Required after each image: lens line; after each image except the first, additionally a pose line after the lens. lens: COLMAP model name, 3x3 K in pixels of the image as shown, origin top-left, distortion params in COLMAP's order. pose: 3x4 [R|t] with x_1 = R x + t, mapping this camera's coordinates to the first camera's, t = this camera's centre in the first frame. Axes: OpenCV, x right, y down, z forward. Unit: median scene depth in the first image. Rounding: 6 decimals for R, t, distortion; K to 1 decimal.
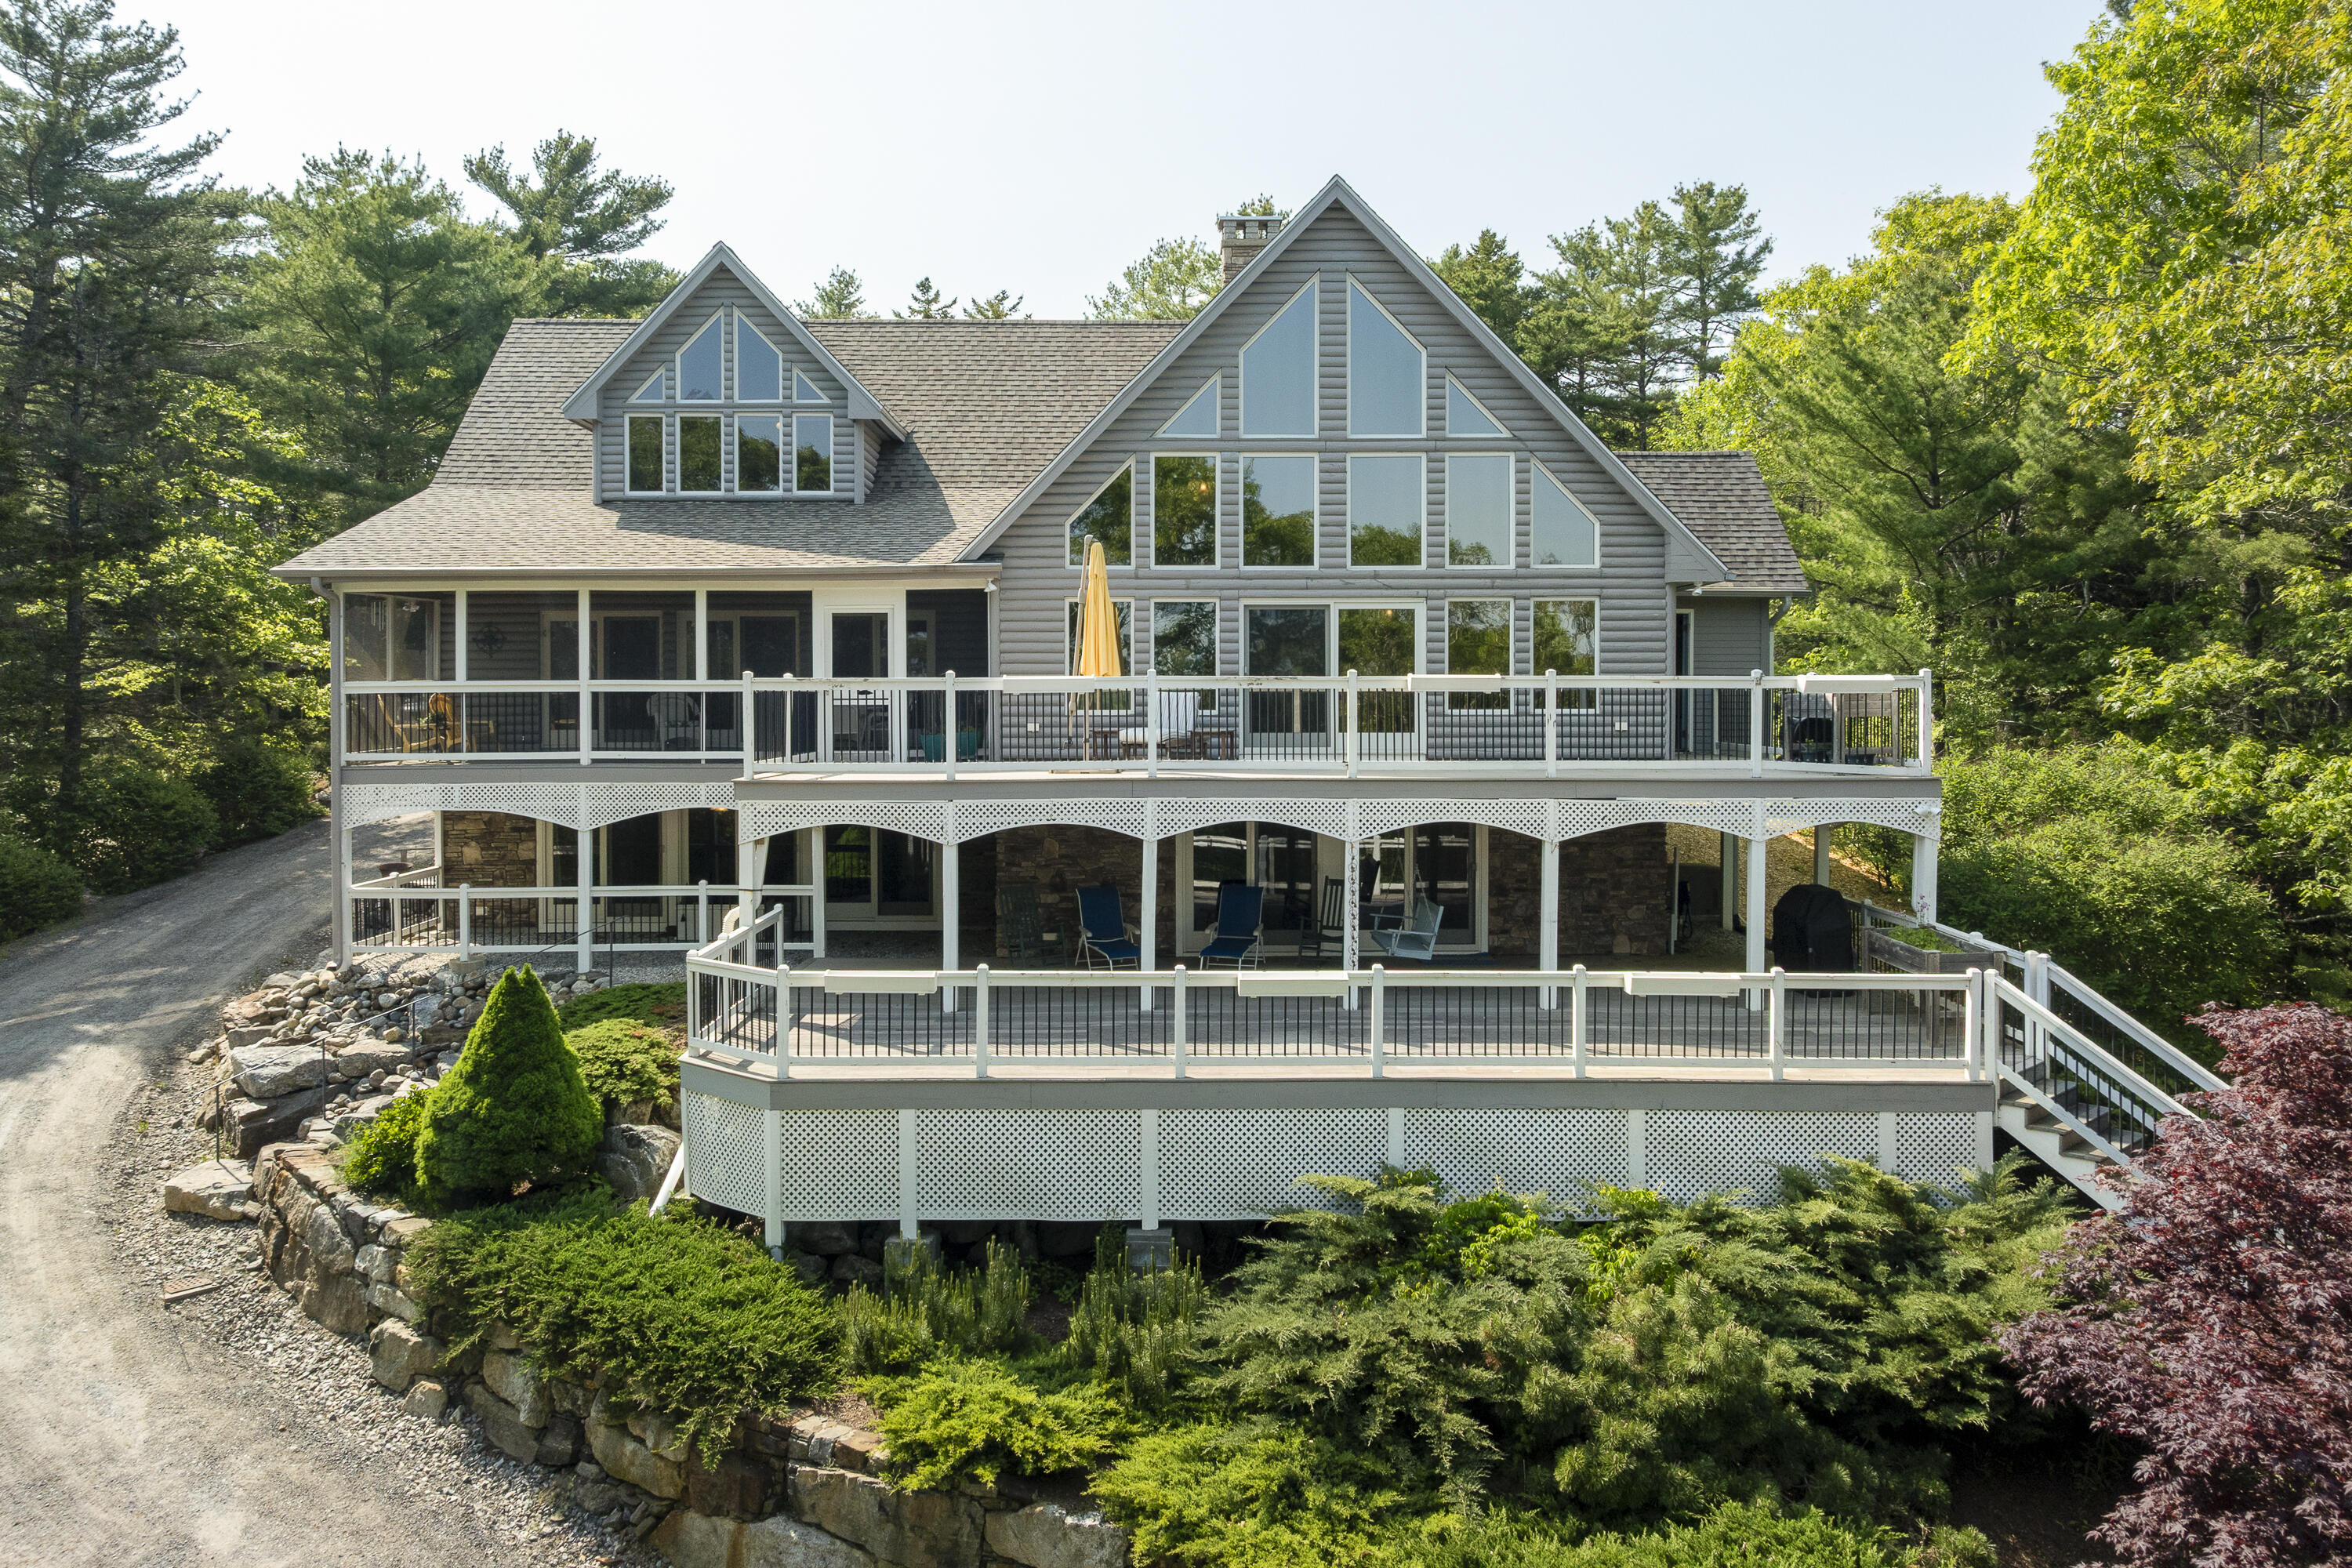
lens RADIAL K [[1631.9, 0, 1189.6], [0, 1631.9, 781.4], [0, 0, 1]] dist [-0.009005, 0.002520]
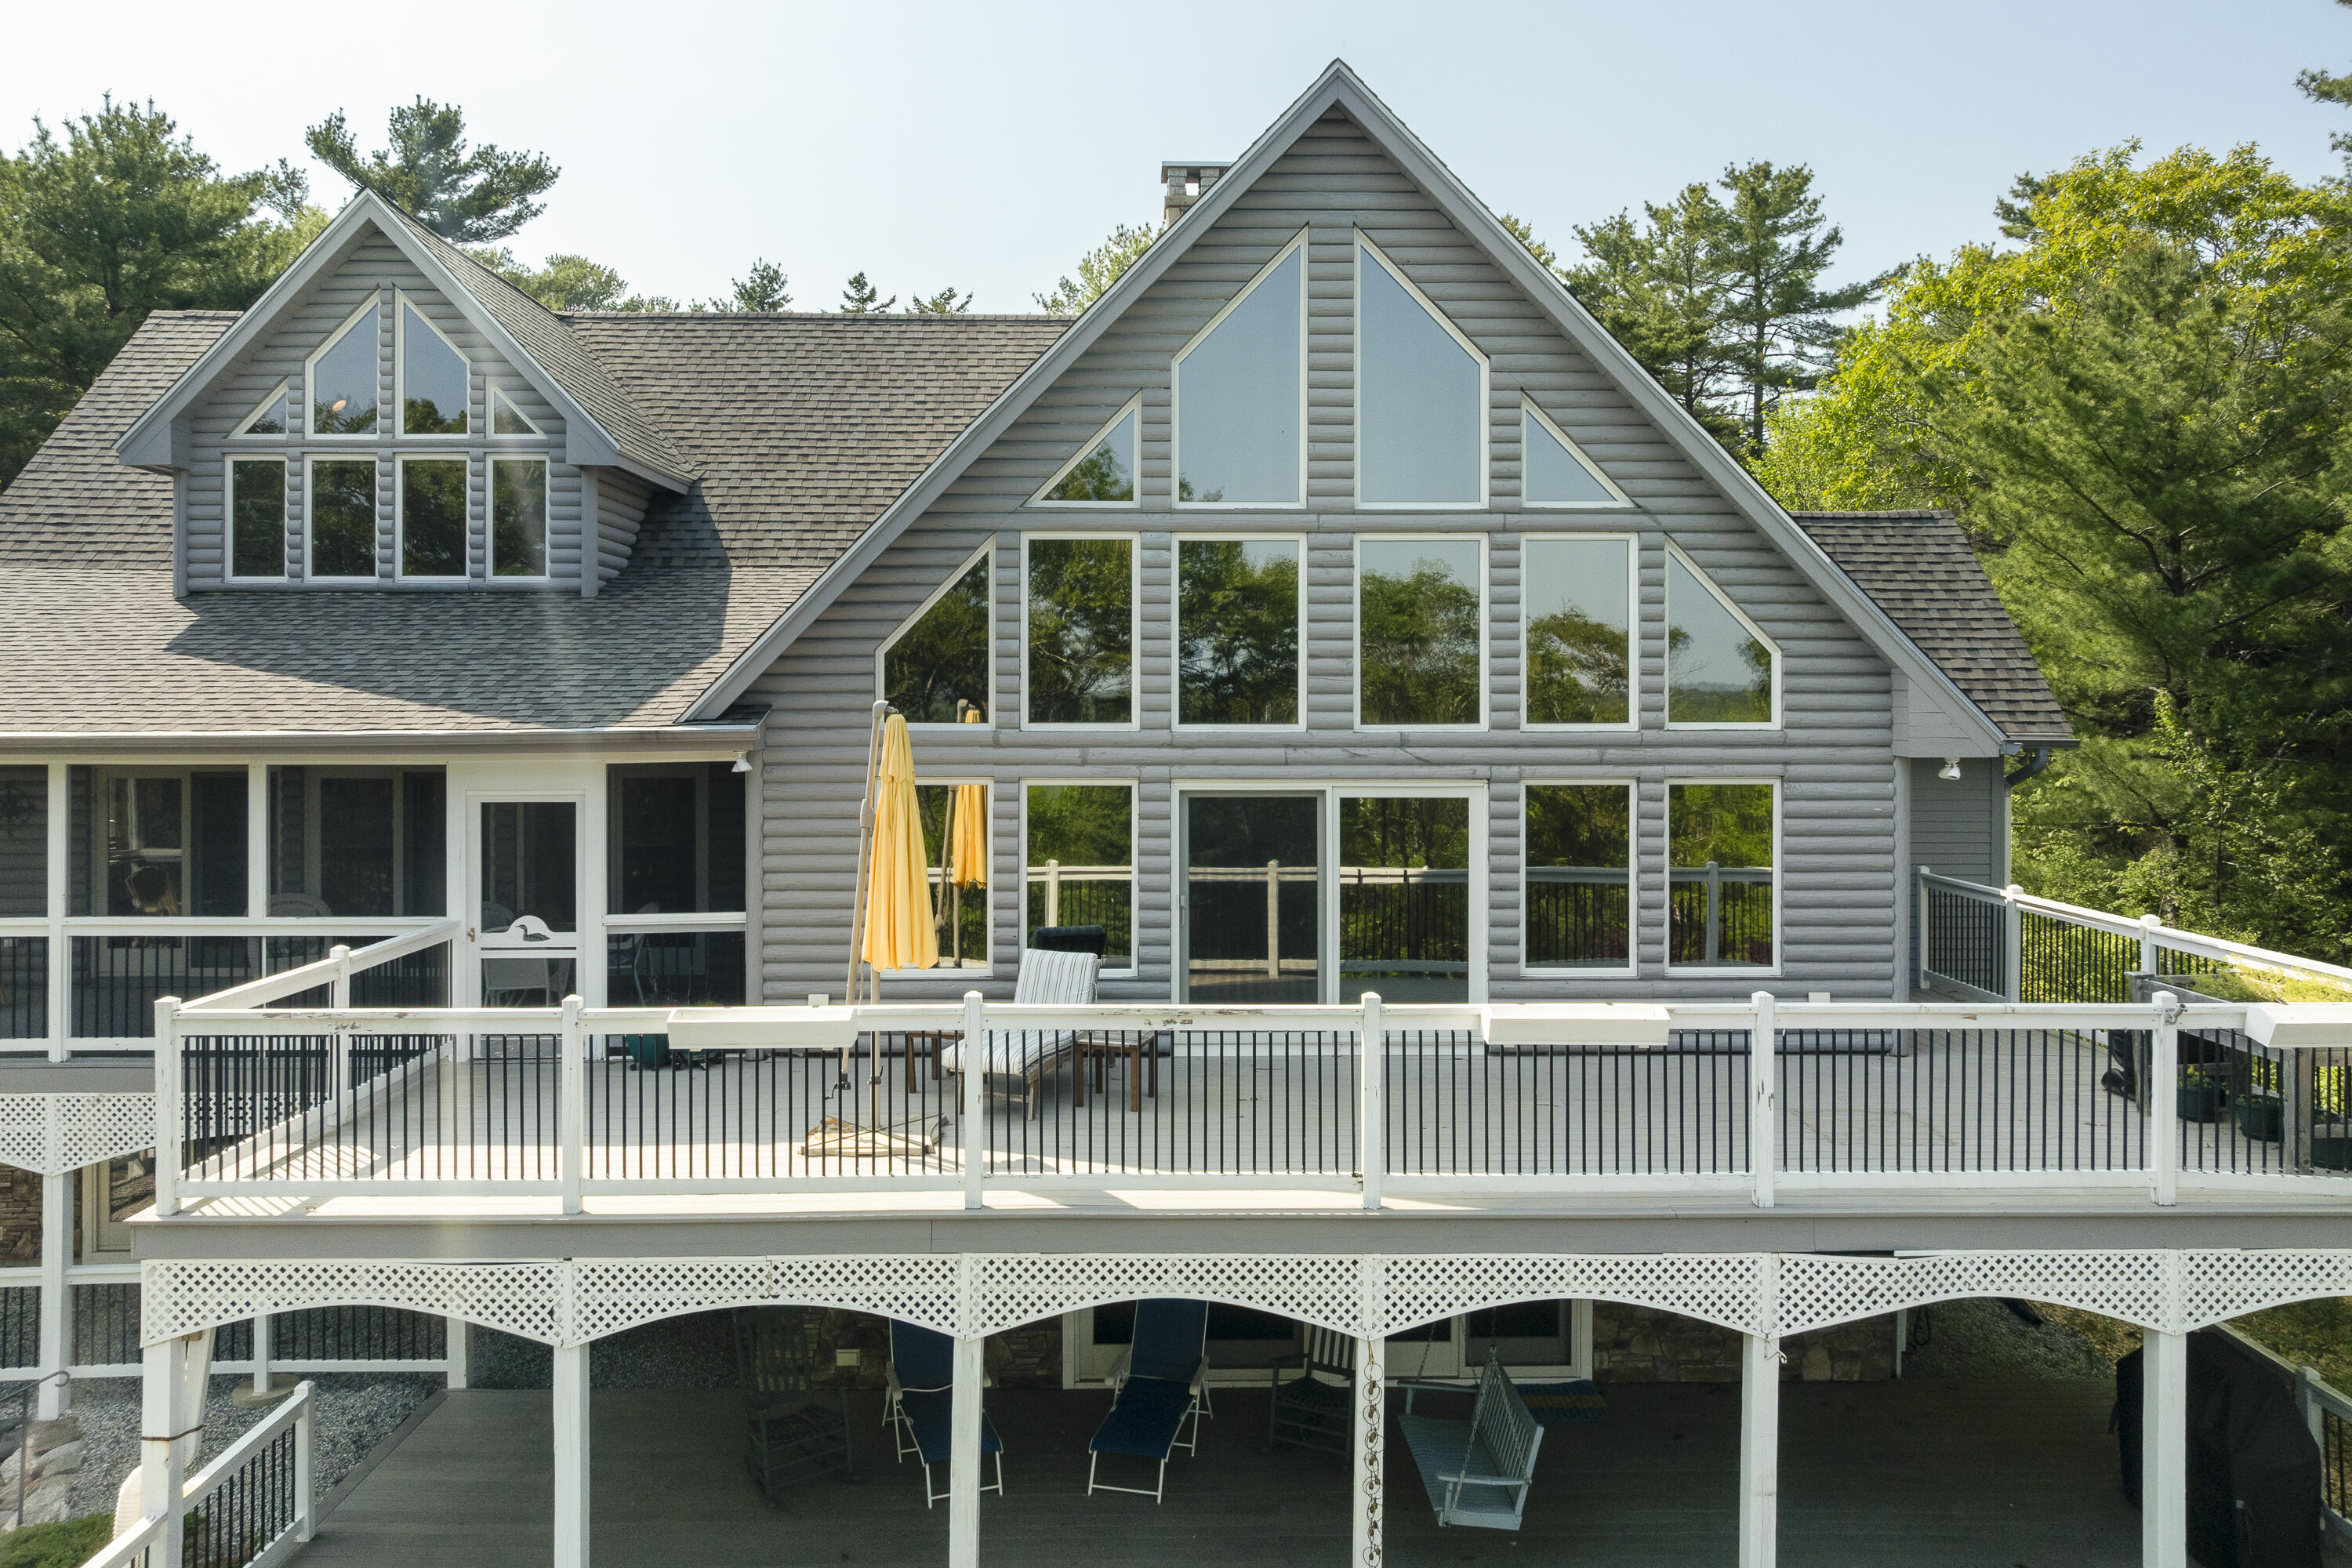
lens RADIAL K [[1699.8, 0, 1176.0], [0, 1699.8, 784.0], [0, 0, 1]] dist [-0.023796, 0.033668]
pose [[0.999996, 0.002449, 0.001363, 0.022427], [-0.002433, 0.999934, -0.011189, -0.074299], [-0.001391, 0.011186, 0.999936, 0.276343]]
